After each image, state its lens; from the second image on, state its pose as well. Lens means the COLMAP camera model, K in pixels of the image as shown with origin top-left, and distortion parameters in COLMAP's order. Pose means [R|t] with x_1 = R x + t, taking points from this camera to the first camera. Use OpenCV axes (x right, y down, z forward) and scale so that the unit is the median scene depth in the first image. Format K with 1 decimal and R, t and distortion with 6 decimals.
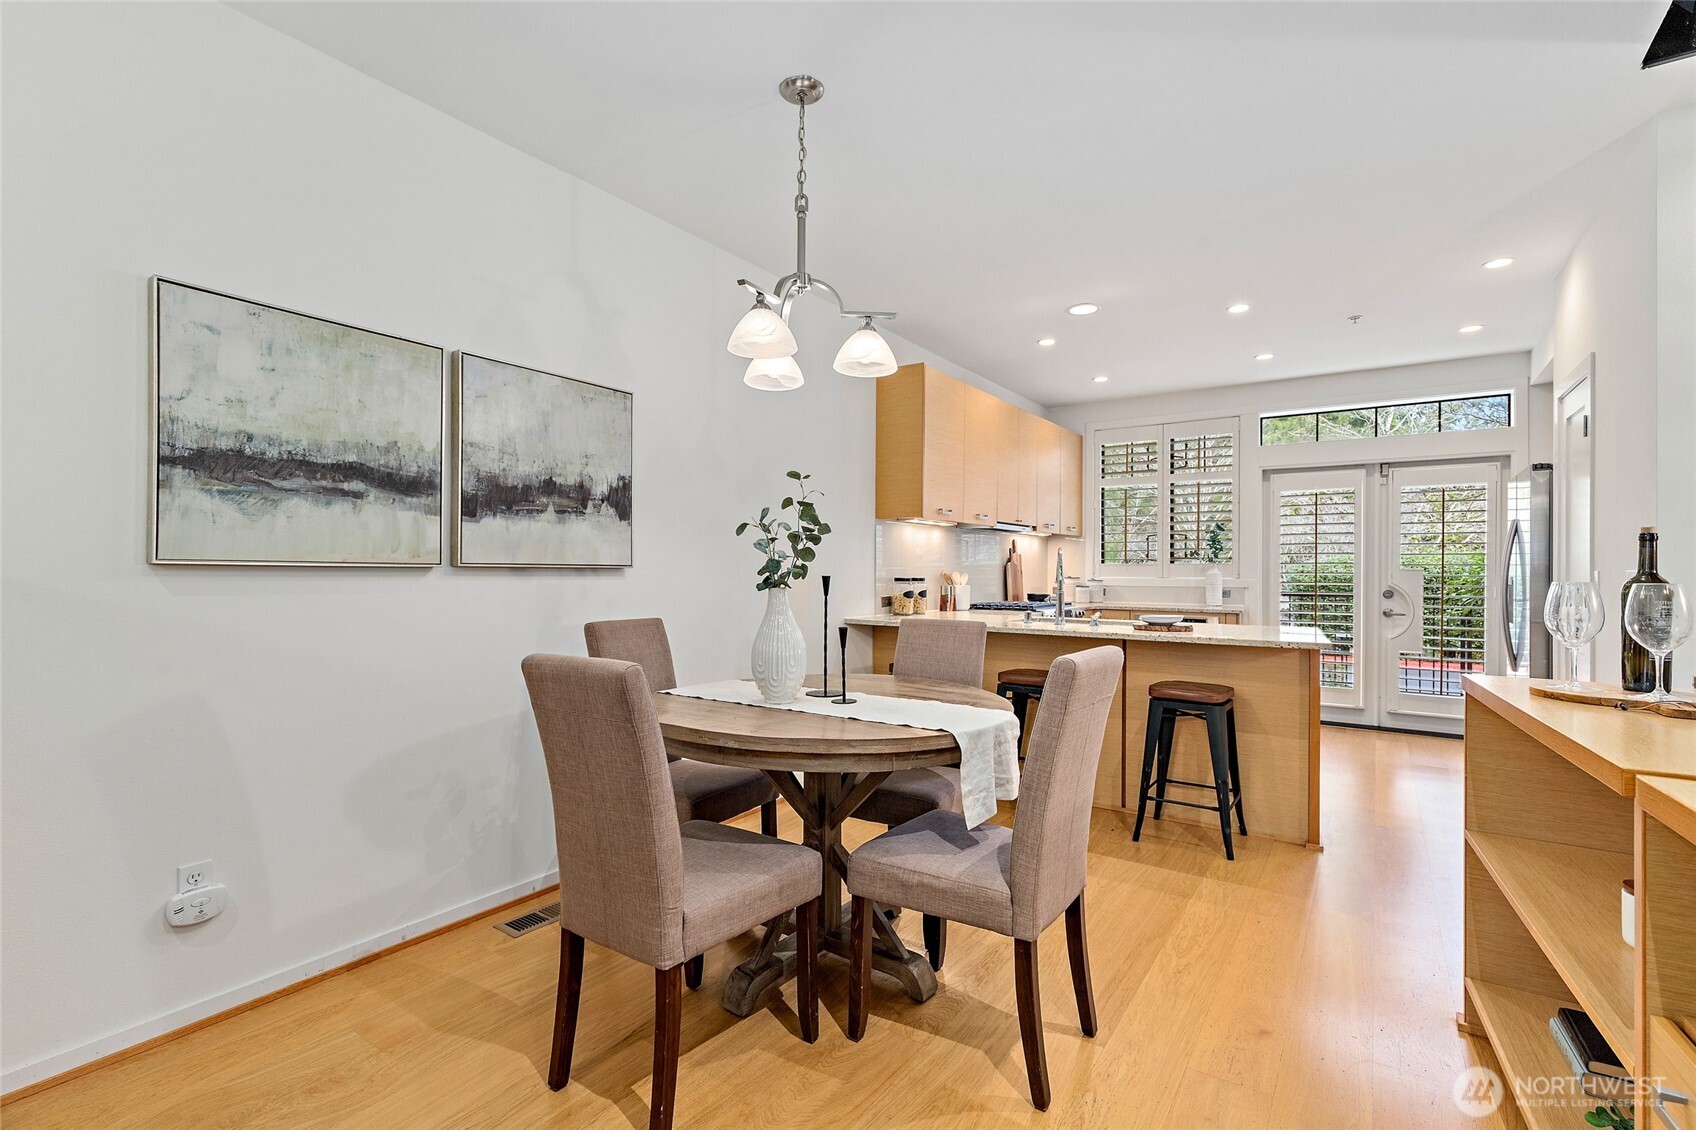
lens RADIAL K [[761.2, 0, 845.5], [0, 761.2, 566.3], [0, 0, 1]] dist [0.007493, -0.001355]
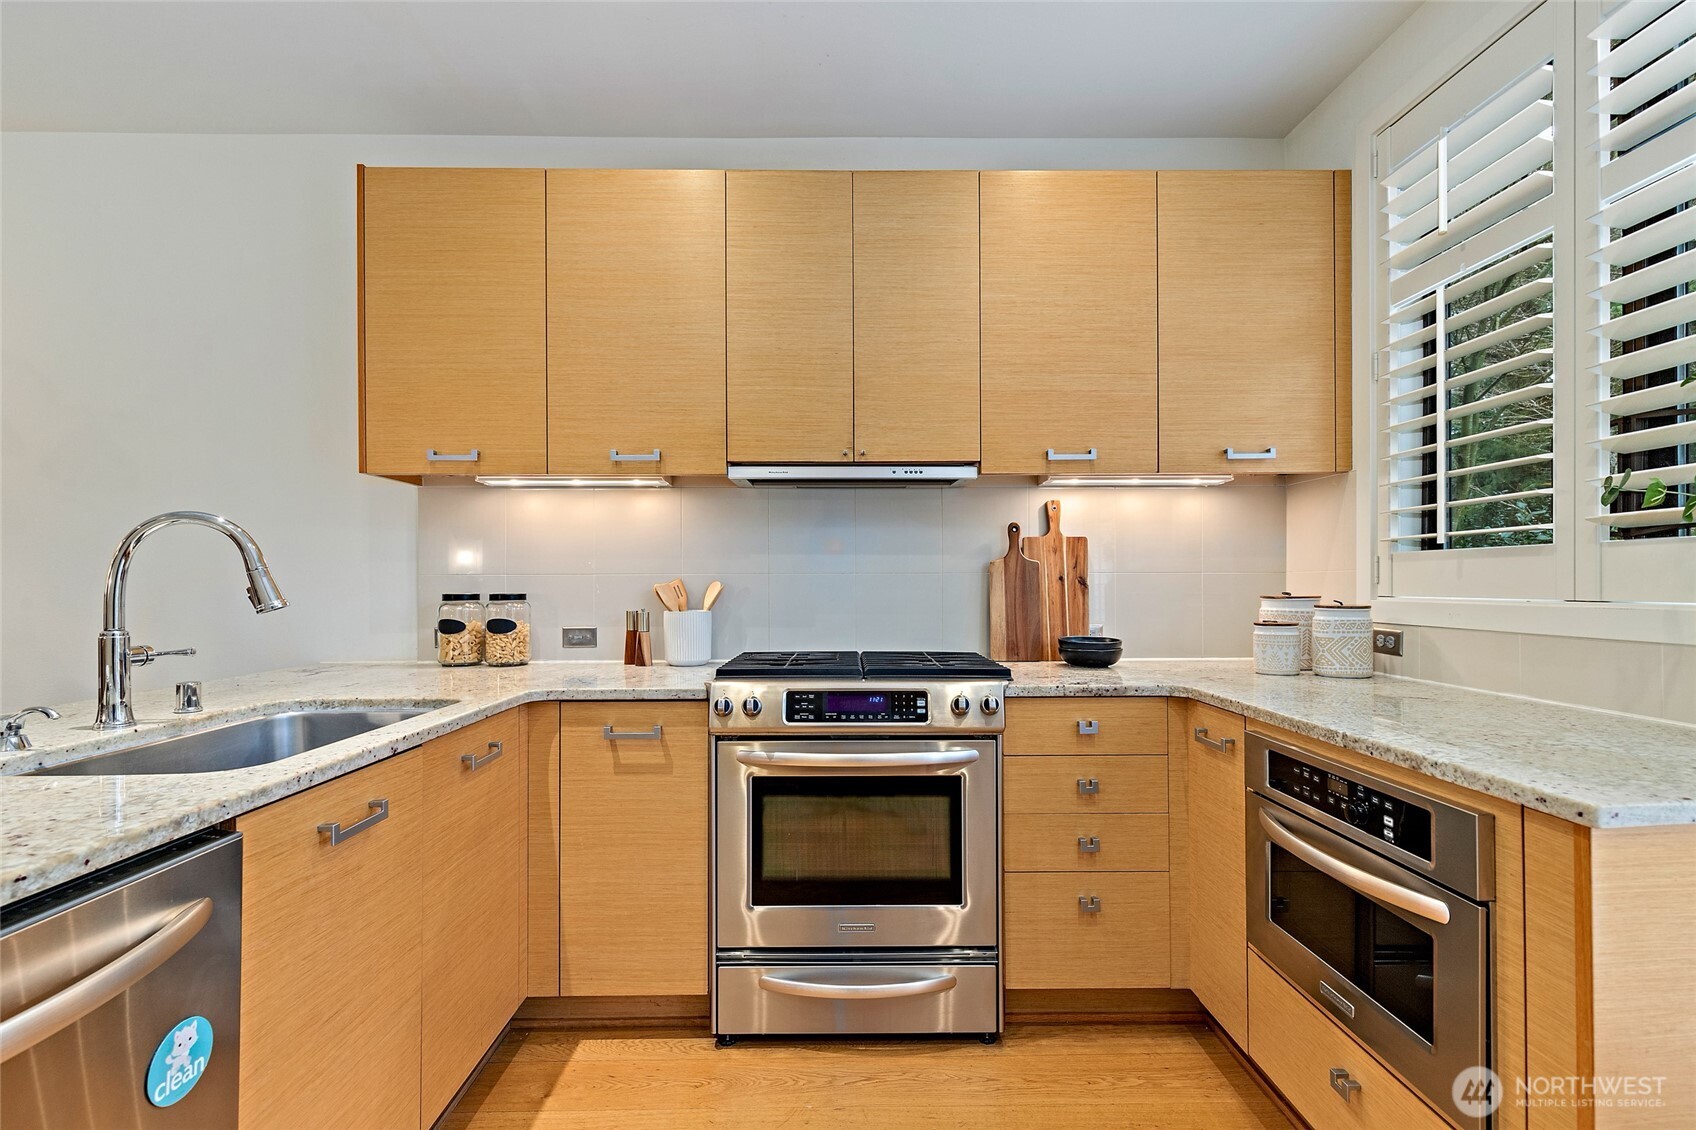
lens RADIAL K [[761.2, 0, 850.6], [0, 761.2, 579.6], [0, 0, 1]] dist [0.007493, -0.001355]
pose [[0.583458, -0.009227, -0.812091, 0.586292], [0.008776, 0.999949, -0.005056, 0.009227], [0.812096, -0.004177, 0.583509, 0.813622]]
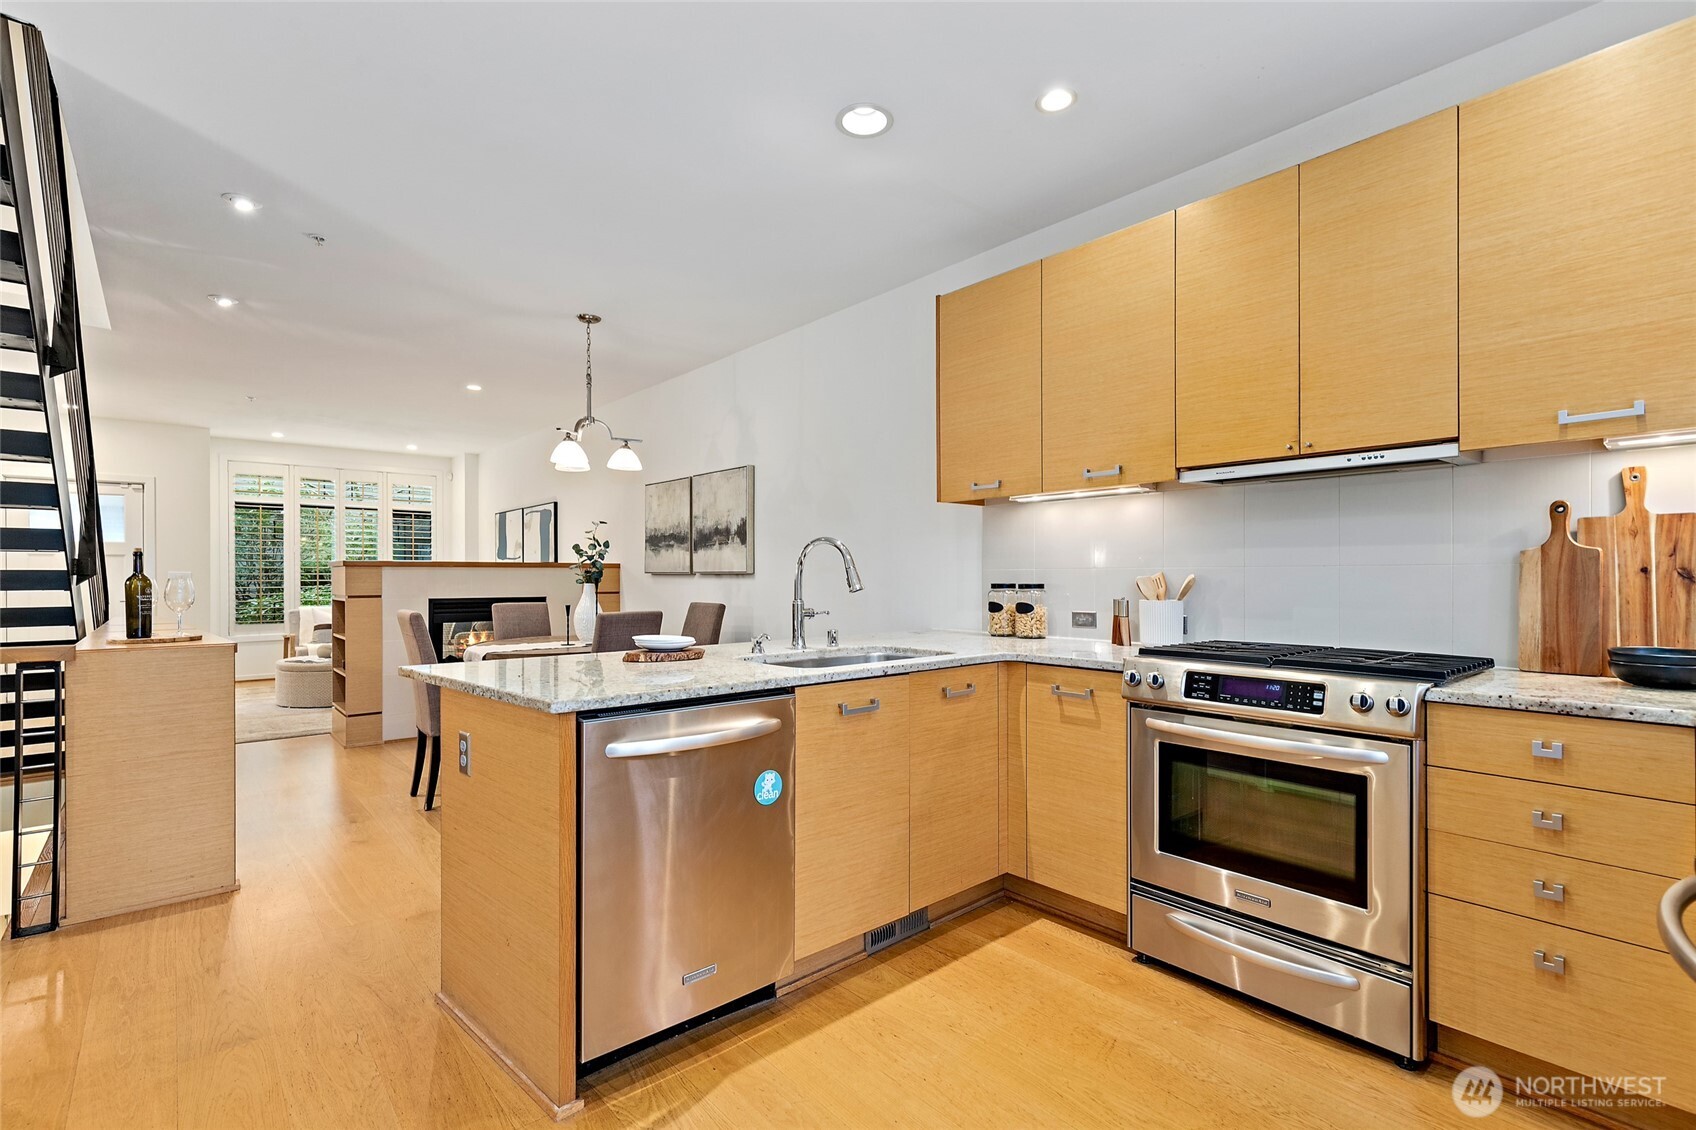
lens RADIAL K [[761.2, 0, 845.0], [0, 761.2, 578.2], [0, 0, 1]] dist [0.007493, -0.001355]
pose [[-0.242078, -0.001599, -0.970256, 0.719561], [0.004369, 0.999987, -0.002738, 0.010380], [0.970247, -0.004902, -0.242067, 0.920898]]
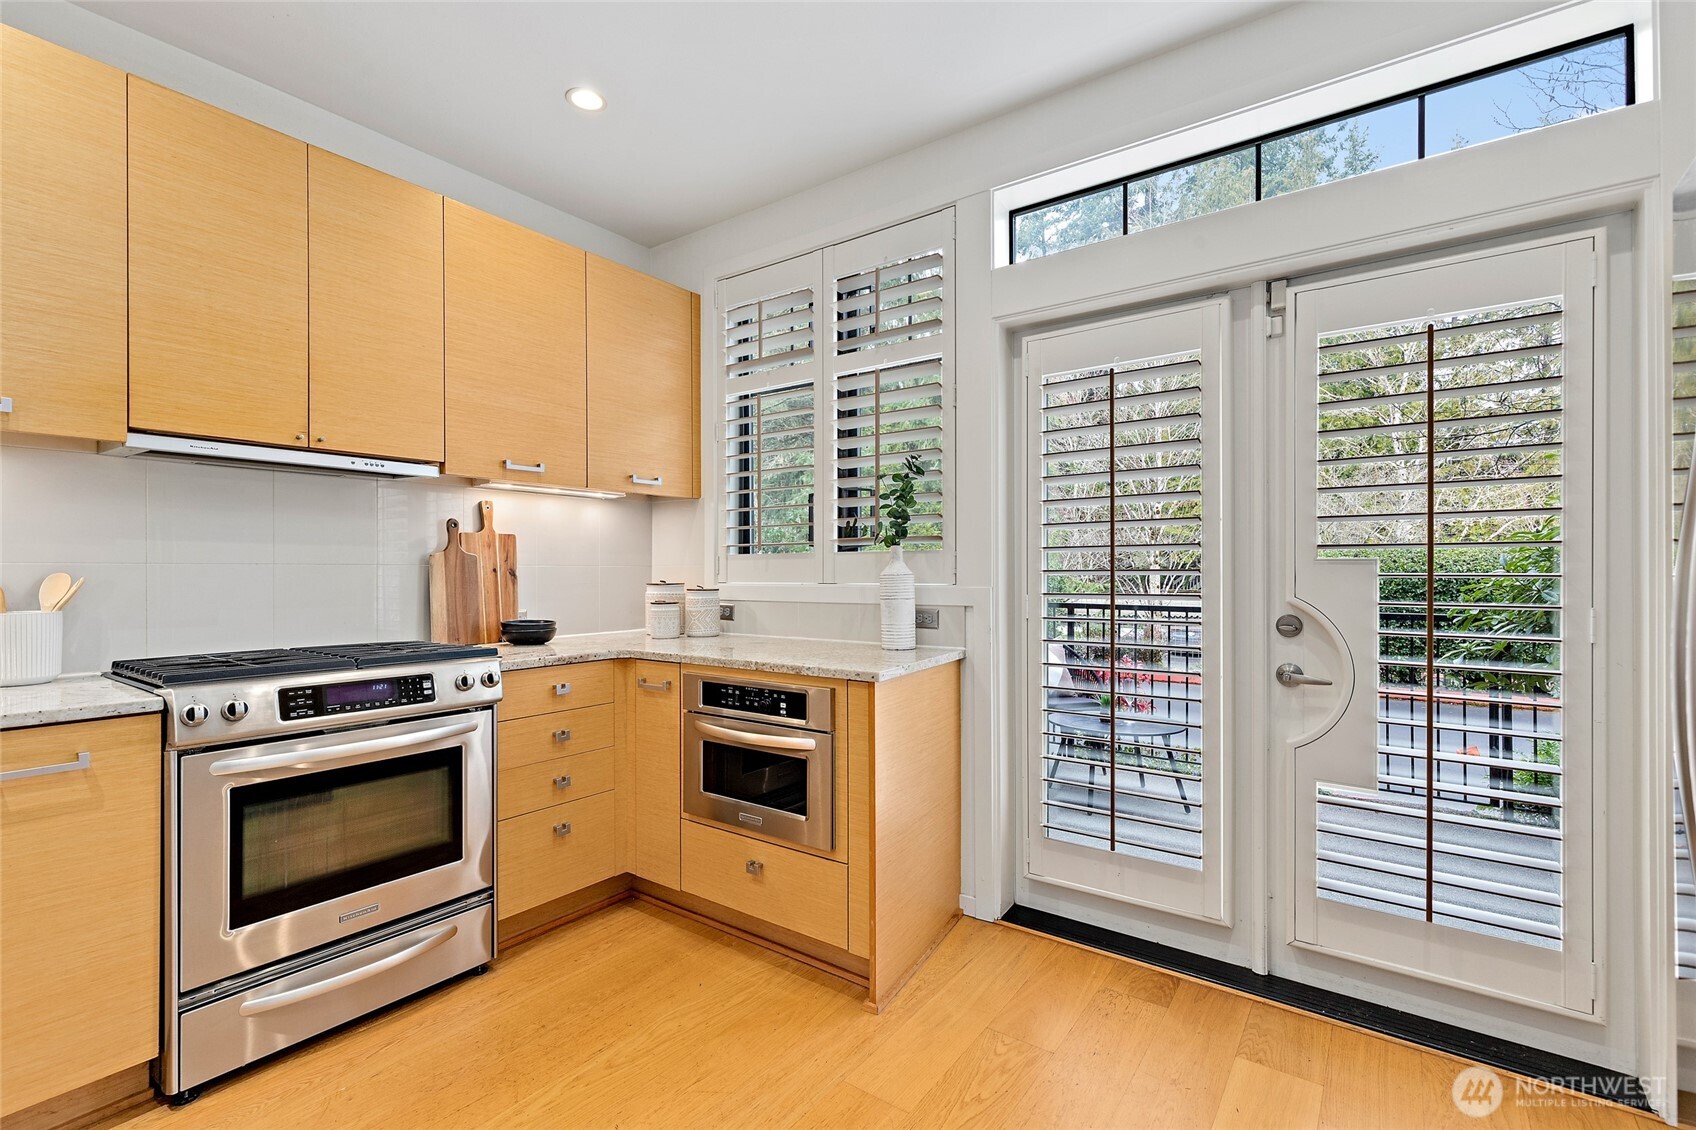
lens RADIAL K [[761.2, 0, 841.8], [0, 761.2, 566.3], [0, 0, 1]] dist [0.007493, -0.001355]
pose [[0.999603, -0.006530, -0.027421, 0.537058], [0.006461, 0.999976, -0.002630, 0.007487], [0.027437, 0.002452, 0.999621, 0.662919]]
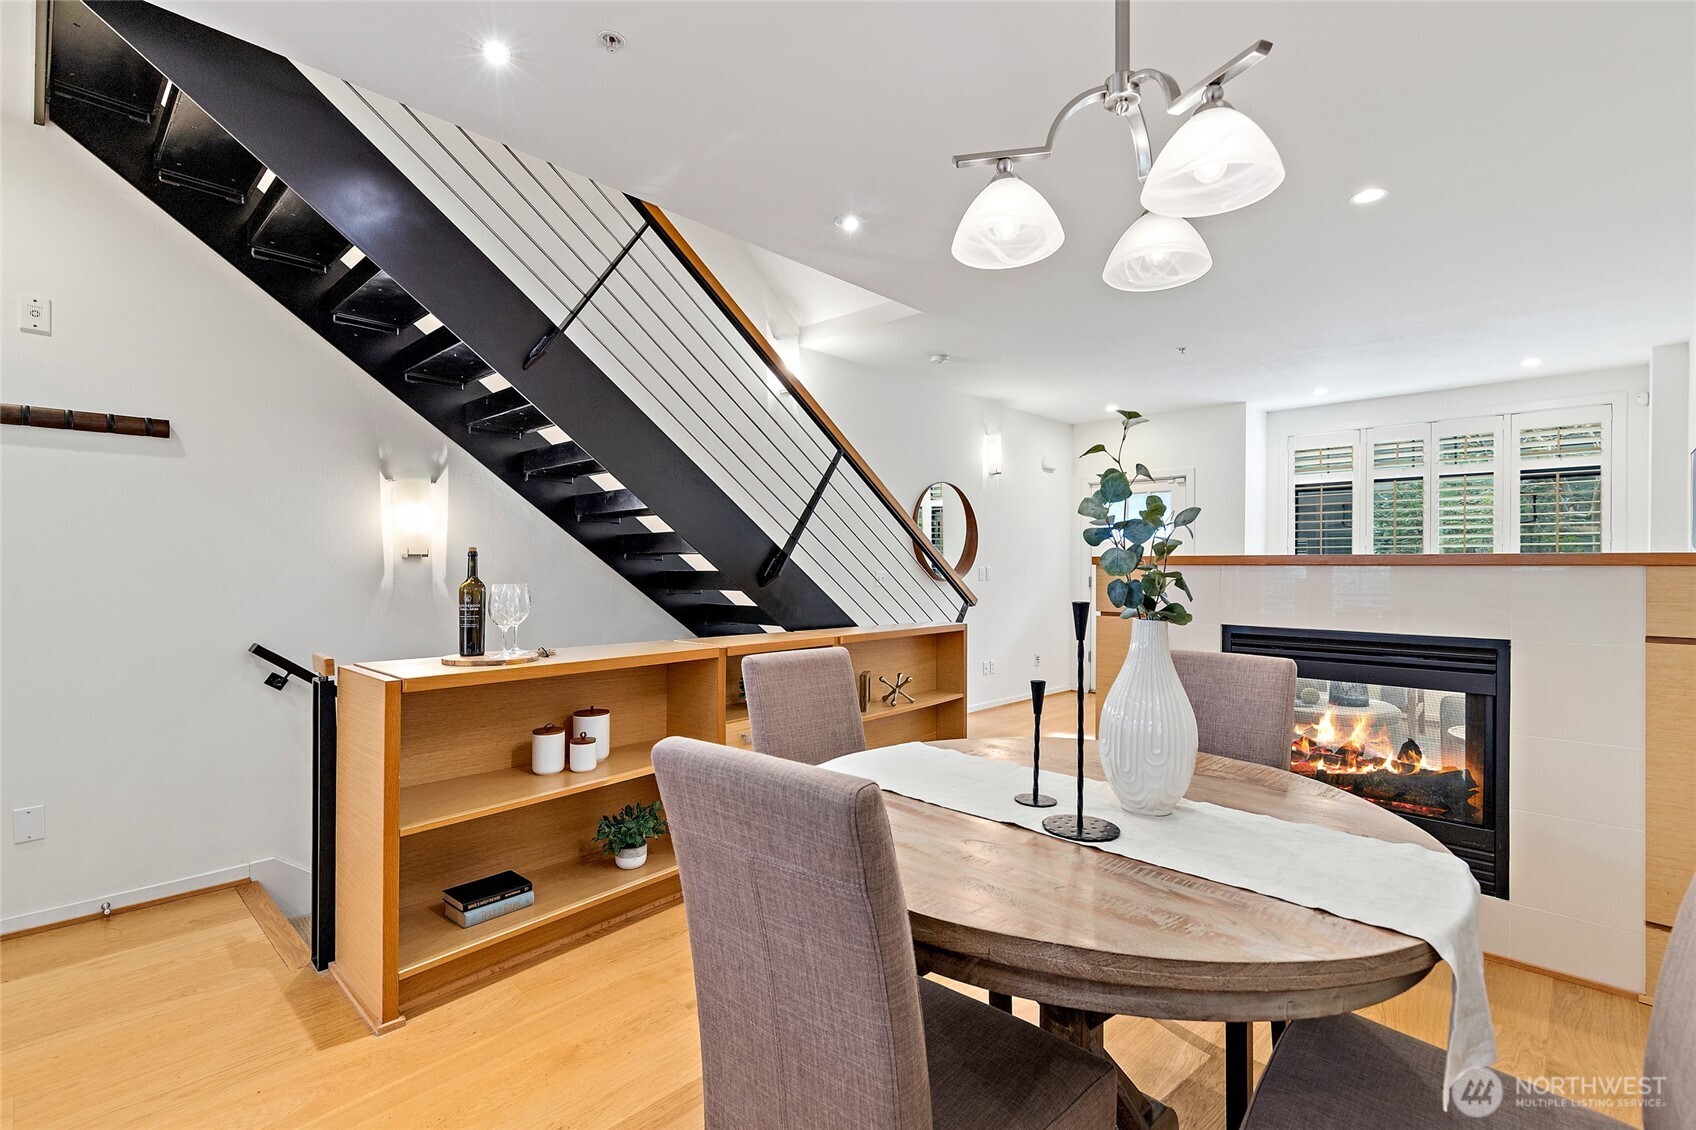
lens RADIAL K [[761.2, 0, 844.3], [0, 761.2, 563.4], [0, 0, 1]] dist [0.007493, -0.001355]
pose [[-0.986938, -0.009629, 0.160813, 0.015397], [-0.011354, 0.999887, -0.009809, -0.003180], [-0.160700, -0.011506, -0.986936, 0.709494]]
